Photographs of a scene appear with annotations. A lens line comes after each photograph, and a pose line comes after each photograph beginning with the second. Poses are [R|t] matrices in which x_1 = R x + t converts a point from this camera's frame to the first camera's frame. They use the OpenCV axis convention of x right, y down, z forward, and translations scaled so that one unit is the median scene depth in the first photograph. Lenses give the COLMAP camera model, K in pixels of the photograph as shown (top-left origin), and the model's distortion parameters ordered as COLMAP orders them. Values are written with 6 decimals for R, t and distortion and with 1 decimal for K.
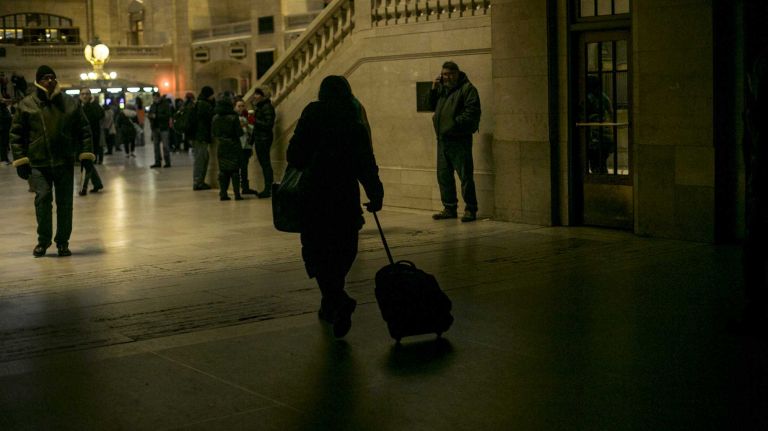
lens RADIAL K [[905.6, 0, 381.8], [0, 905.6, 210.1], [0, 0, 1]] dist [-0.092431, 0.000000]
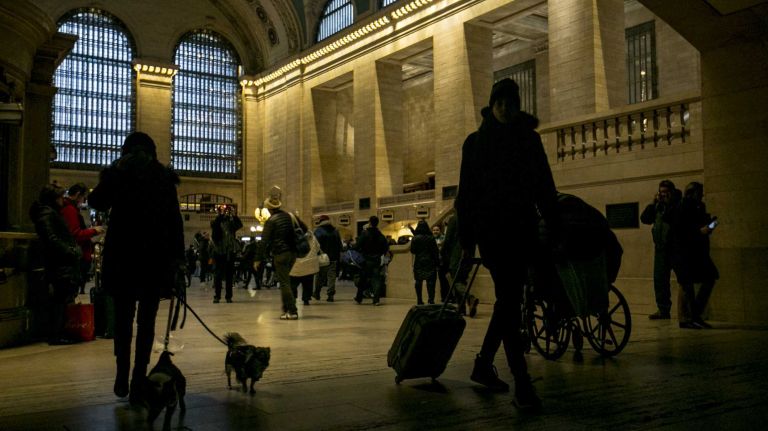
lens RADIAL K [[610.9, 0, 385.5], [0, 610.9, 200.9], [0, 0, 1]] dist [-0.010464, -0.002136]
pose [[0.996671, 0.016998, -0.079737, -0.042472], [-0.033500, 0.977029, -0.210457, 0.007456], [0.074328, 0.212427, 0.974346, 0.043973]]
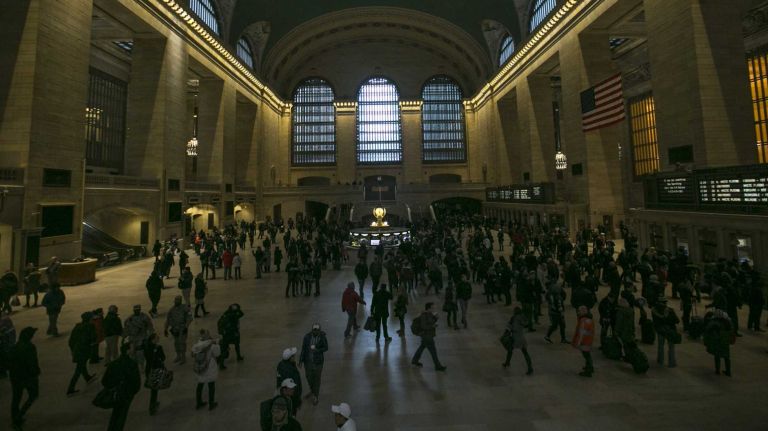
lens RADIAL K [[378.4, 0, 395.8], [0, 378.4, 159.0], [0, 0, 1]] dist [-0.044975, 0.012190]
pose [[0.825184, -0.068332, -0.560715, 1.661338], [-0.073901, 0.971064, -0.227097, -0.222572], [0.560008, 0.228835, 0.796257, 1.342515]]
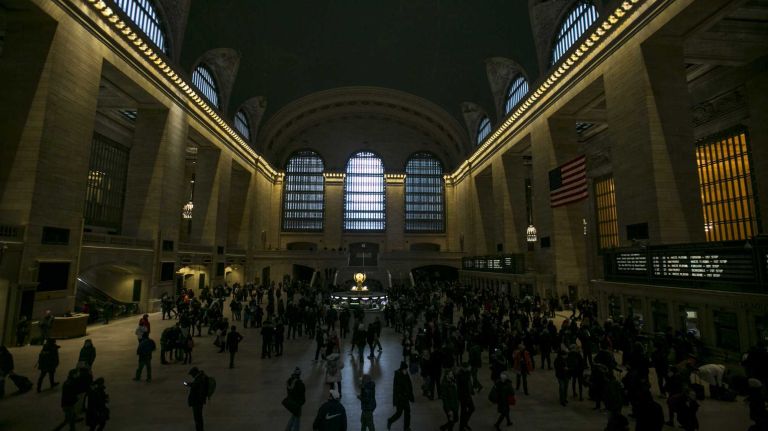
lens RADIAL K [[353.3, 0, 385.9], [0, 353.3, 211.2], [0, 0, 1]] dist [-0.040886, 0.008733]
pose [[0.836304, -0.069038, -0.543902, 1.678164], [-0.098668, 0.956892, -0.273171, -0.223670], [0.539314, 0.282120, 0.793441, 1.343192]]
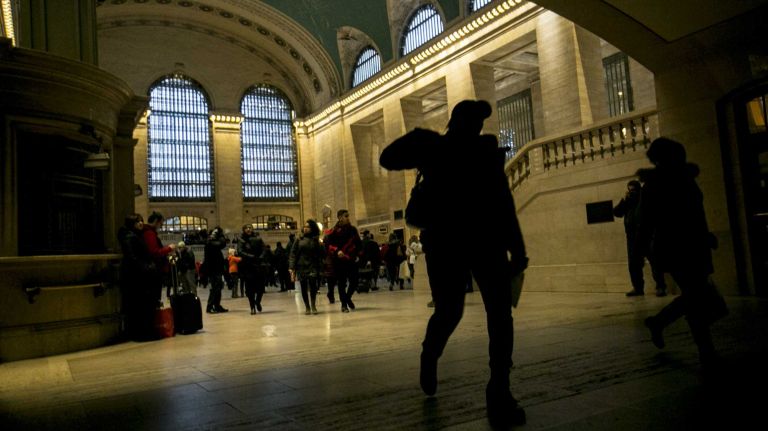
lens RADIAL K [[497.2, 0, 391.0], [0, 497.2, 202.8], [0, 0, 1]] dist [-0.036448, 0.004682]
pose [[0.990544, -0.046620, -0.129028, -0.038182], [0.015984, 0.973304, -0.228964, 0.007485], [0.136258, 0.224737, 0.964846, 0.044363]]
